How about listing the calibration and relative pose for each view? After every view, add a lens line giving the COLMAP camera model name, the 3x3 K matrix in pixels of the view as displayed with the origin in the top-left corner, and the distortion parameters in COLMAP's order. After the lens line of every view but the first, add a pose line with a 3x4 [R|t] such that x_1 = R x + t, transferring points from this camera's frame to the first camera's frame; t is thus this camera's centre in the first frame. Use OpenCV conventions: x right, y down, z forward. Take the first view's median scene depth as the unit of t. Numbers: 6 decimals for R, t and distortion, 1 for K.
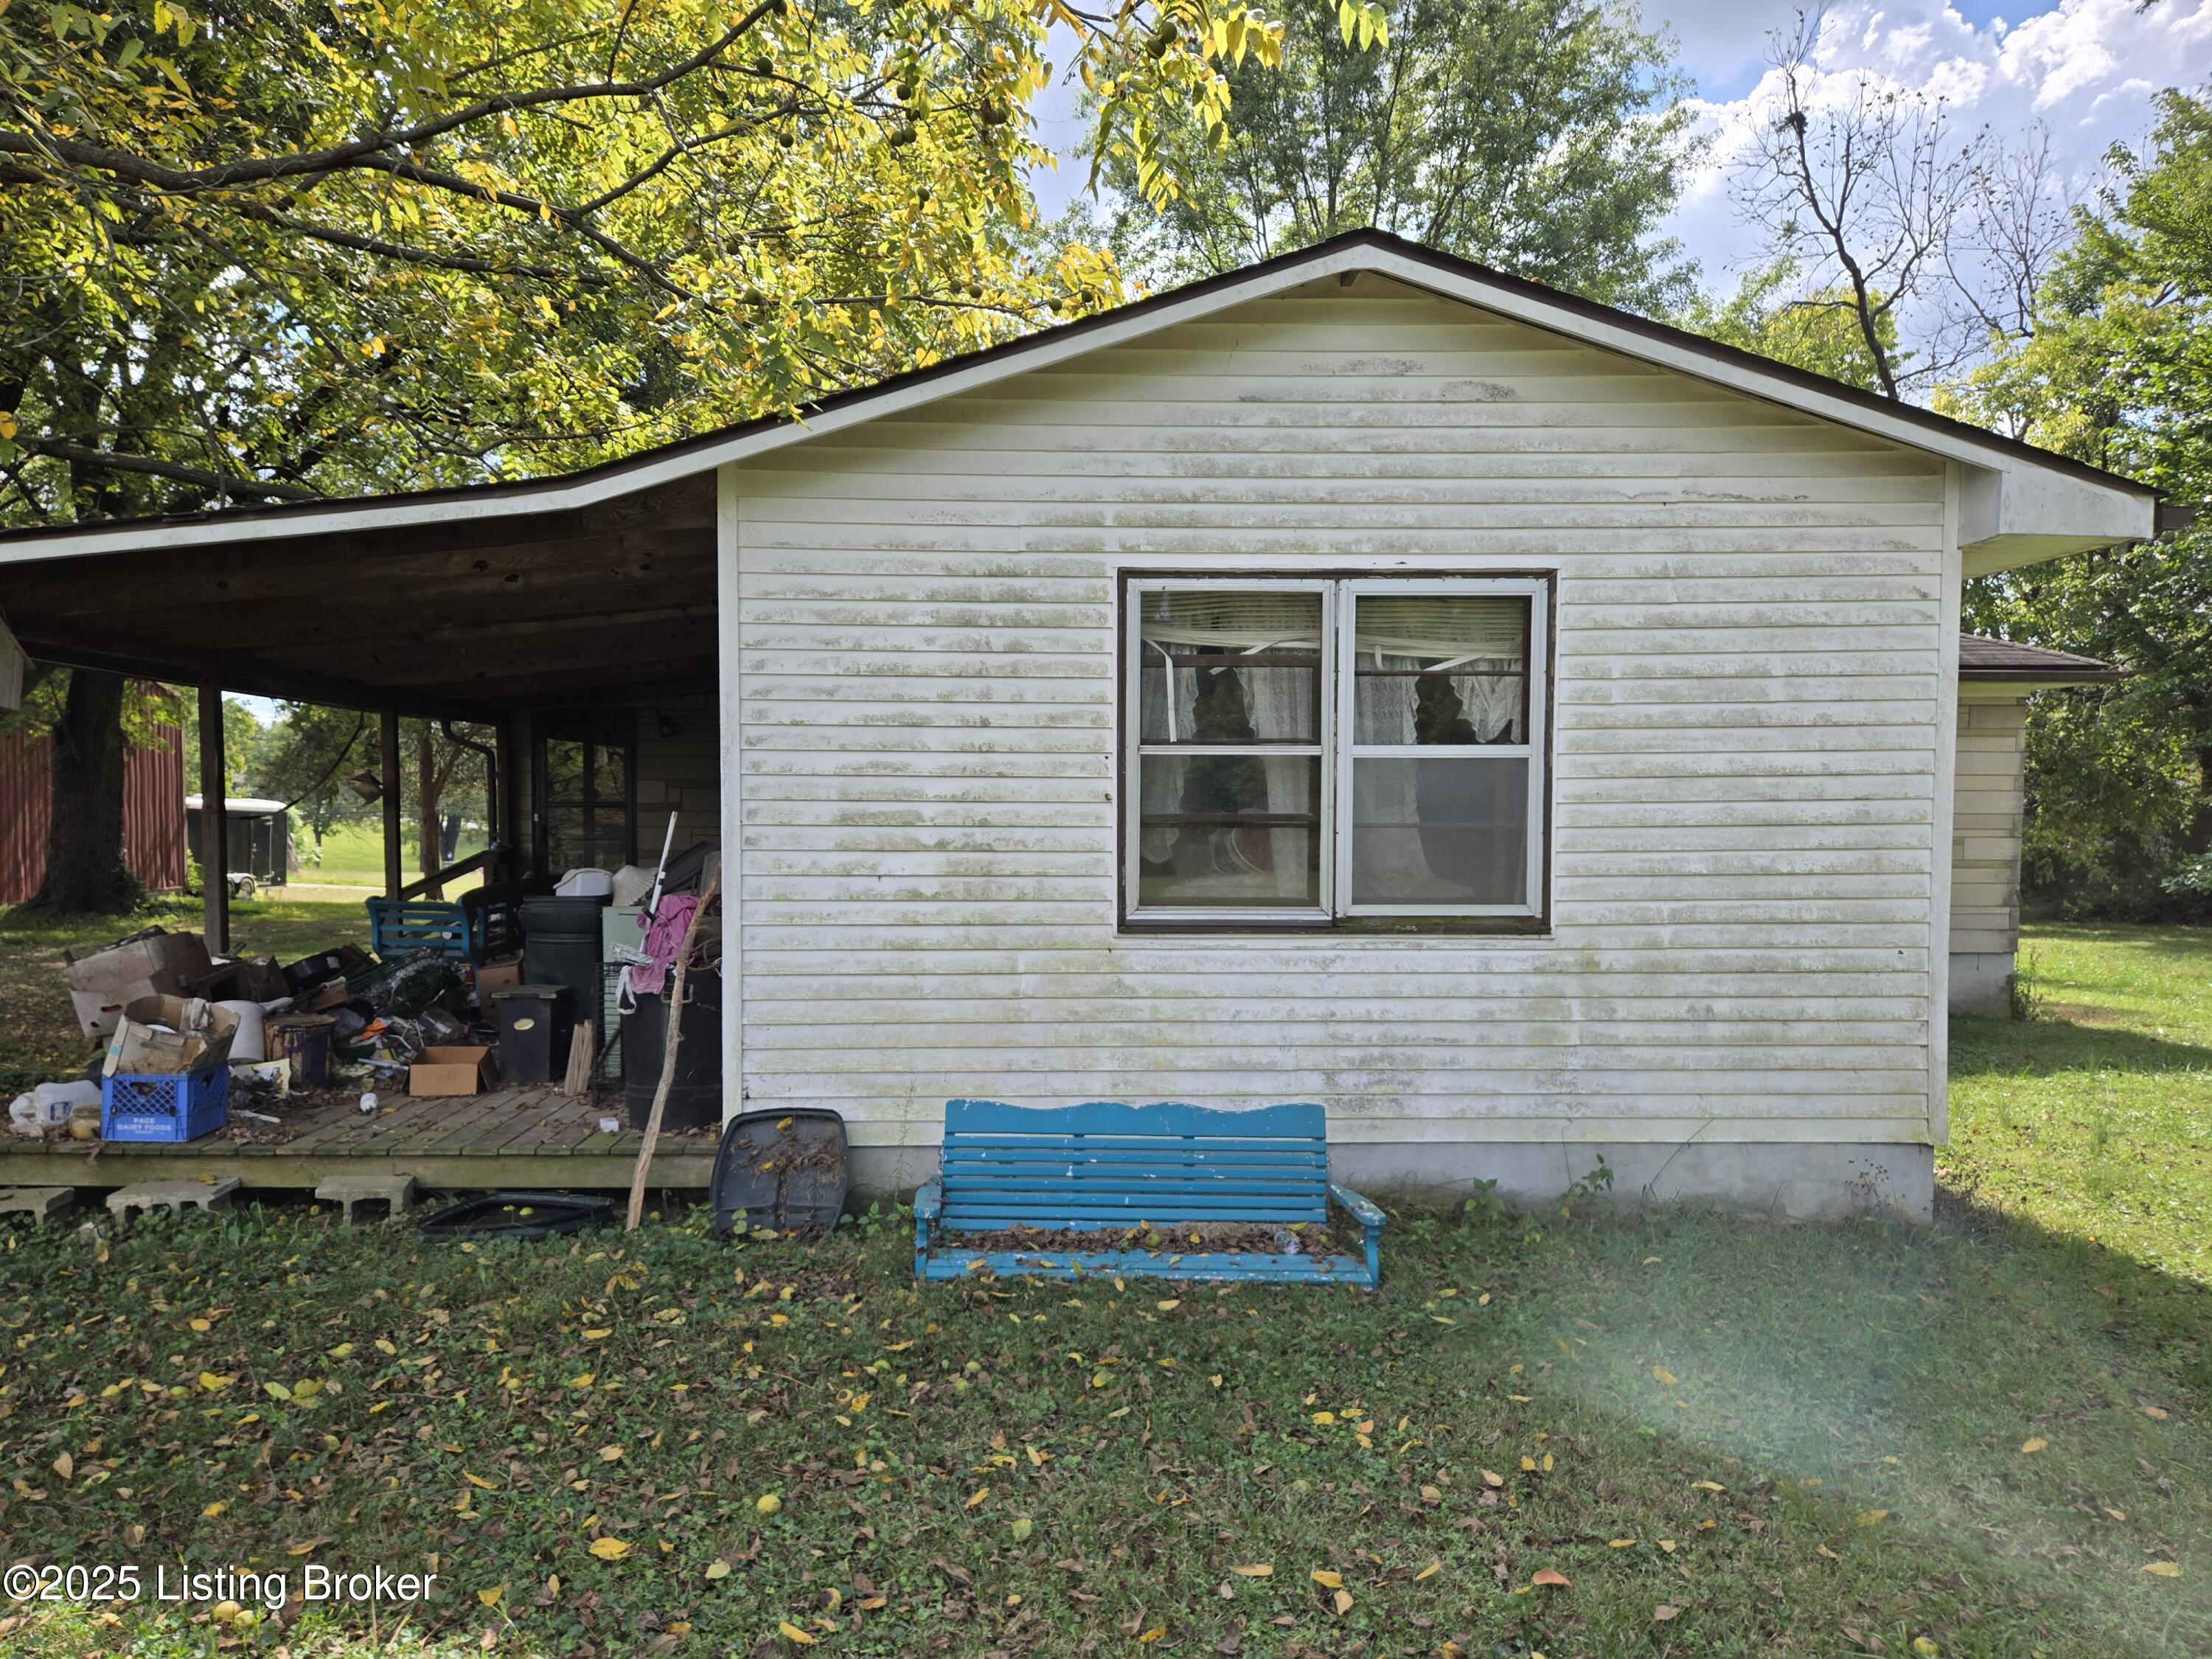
lens RADIAL K [[1484.9, 0, 1100.9], [0, 1484.9, 828.1], [0, 0, 1]] dist [0.019932, -0.000884]
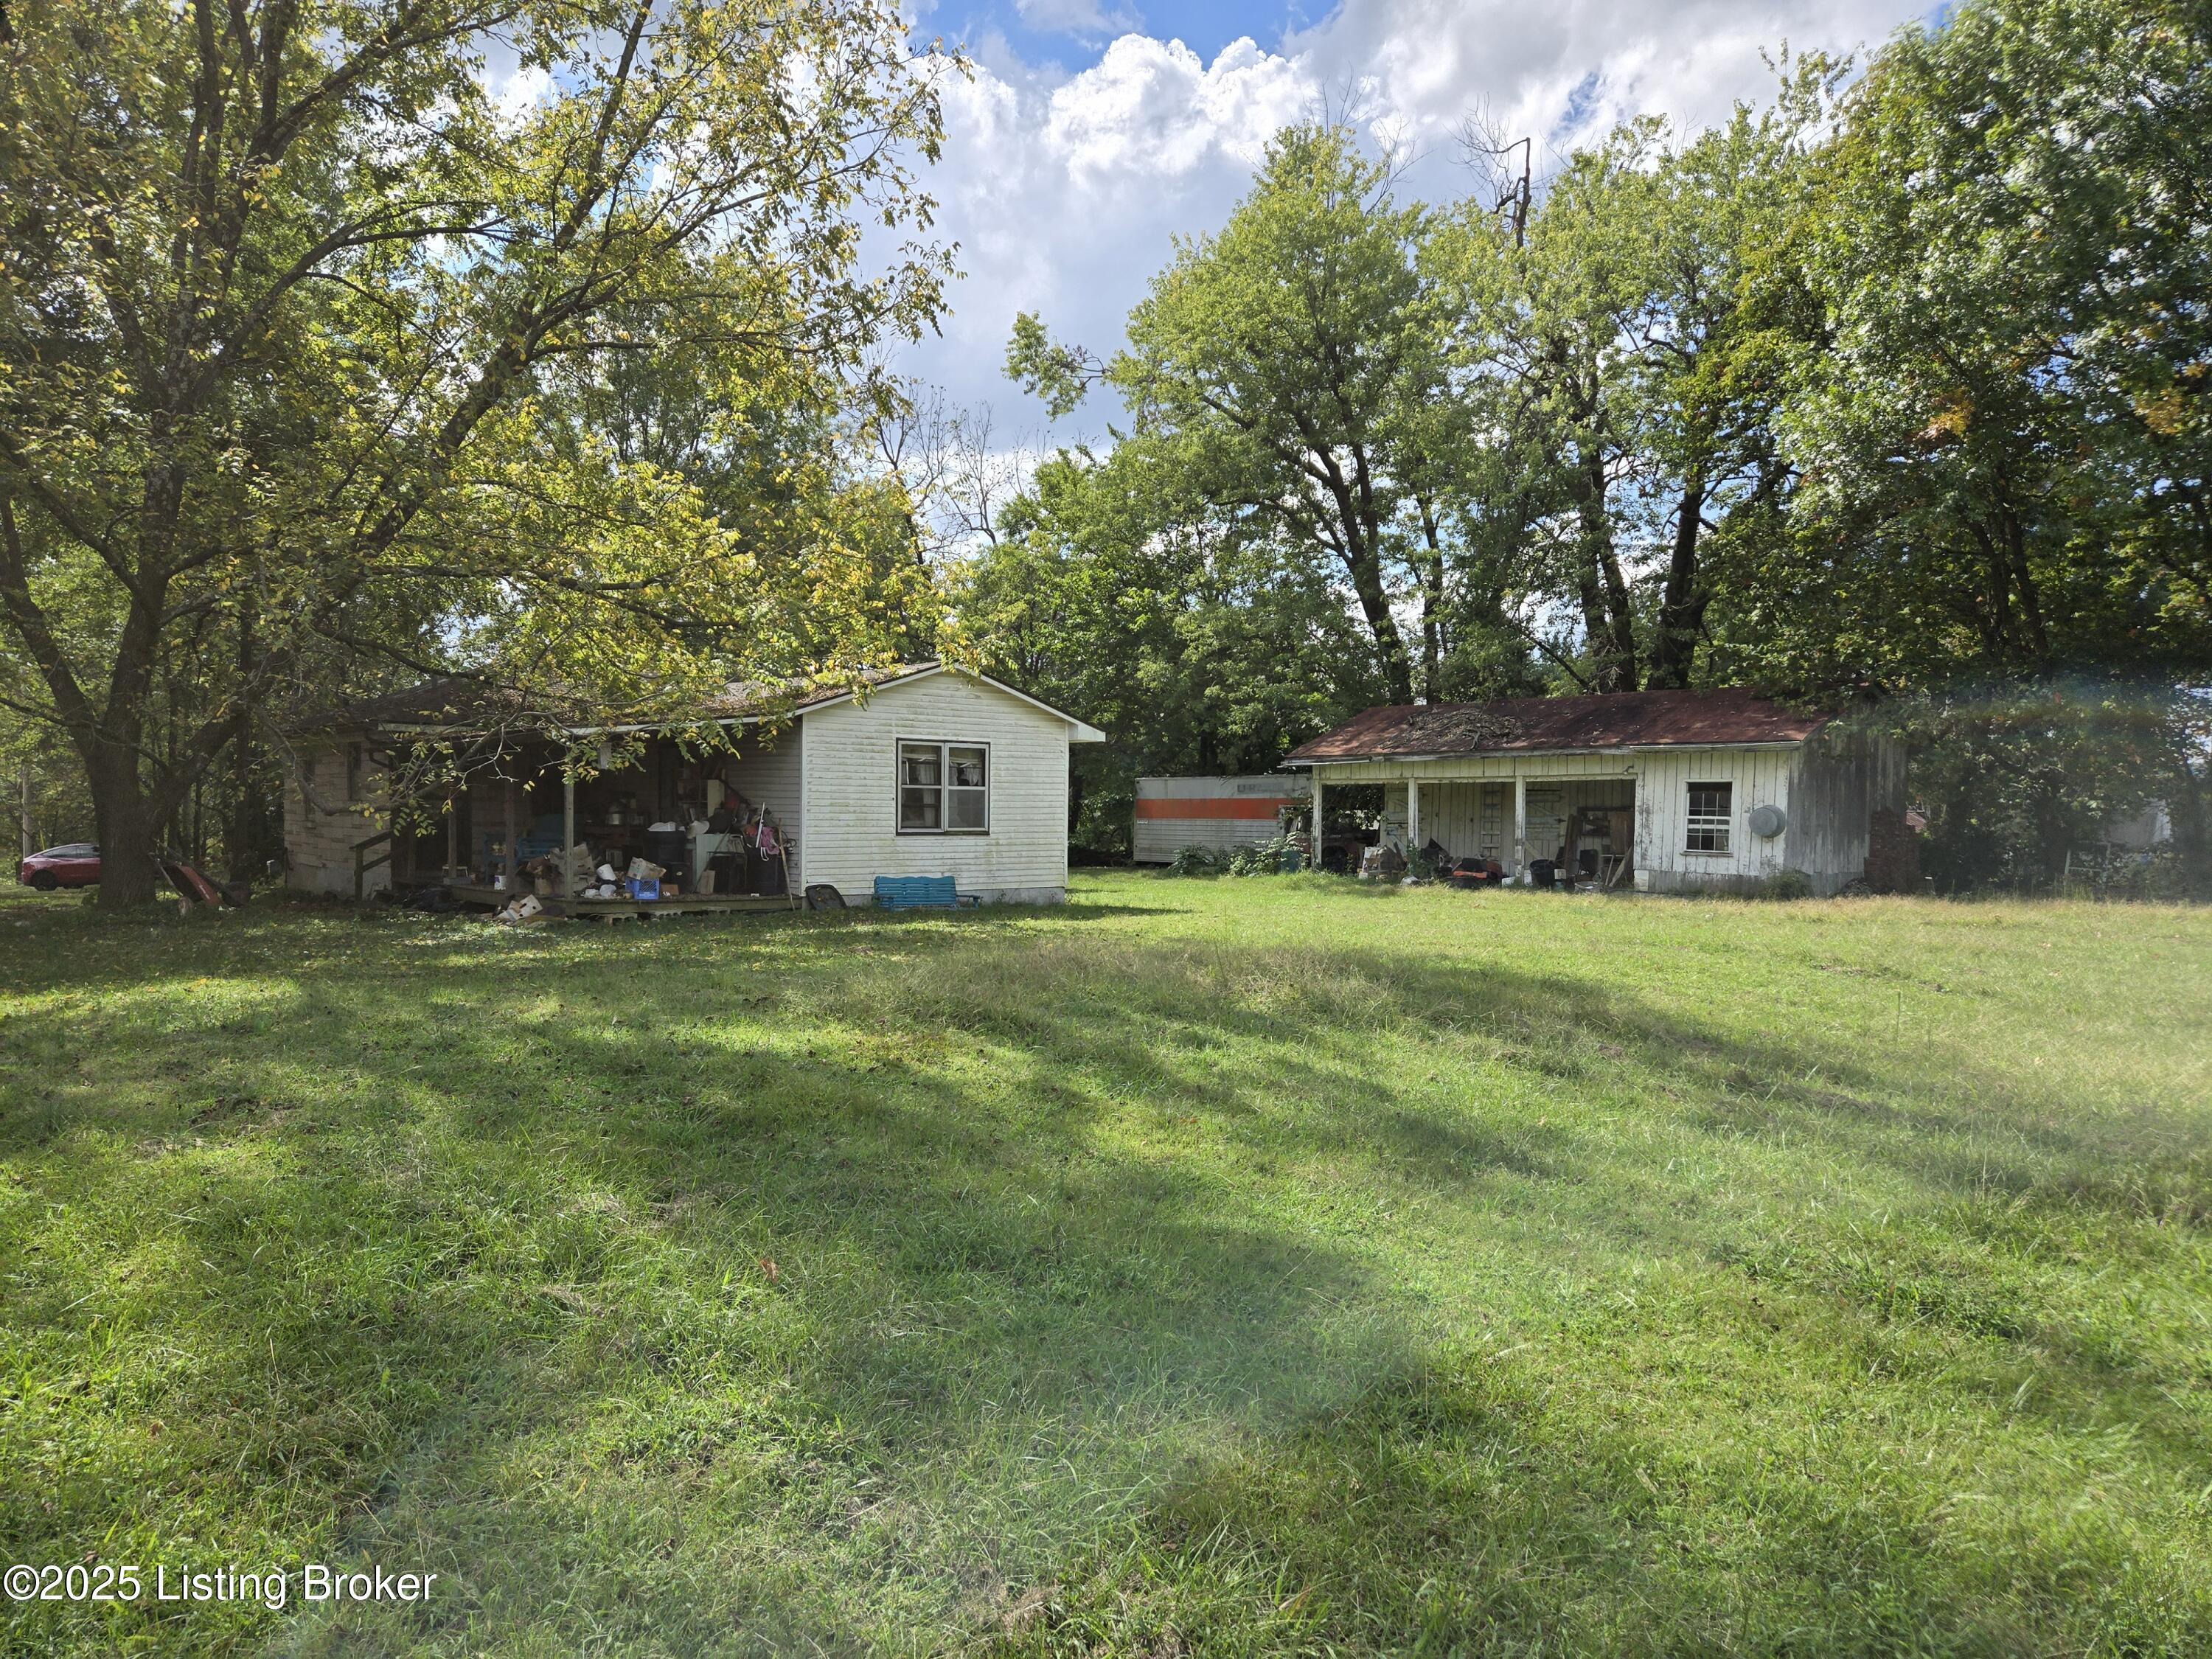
lens RADIAL K [[1484.9, 0, 1103.7], [0, 1484.9, 826.1], [0, 0, 1]] dist [0.019932, -0.000884]
pose [[0.768789, 0.003284, 0.639494, -1.971035], [-0.006737, 0.999973, 0.002963, 0.032708], [-0.639467, -0.006586, 0.768790, -2.205073]]
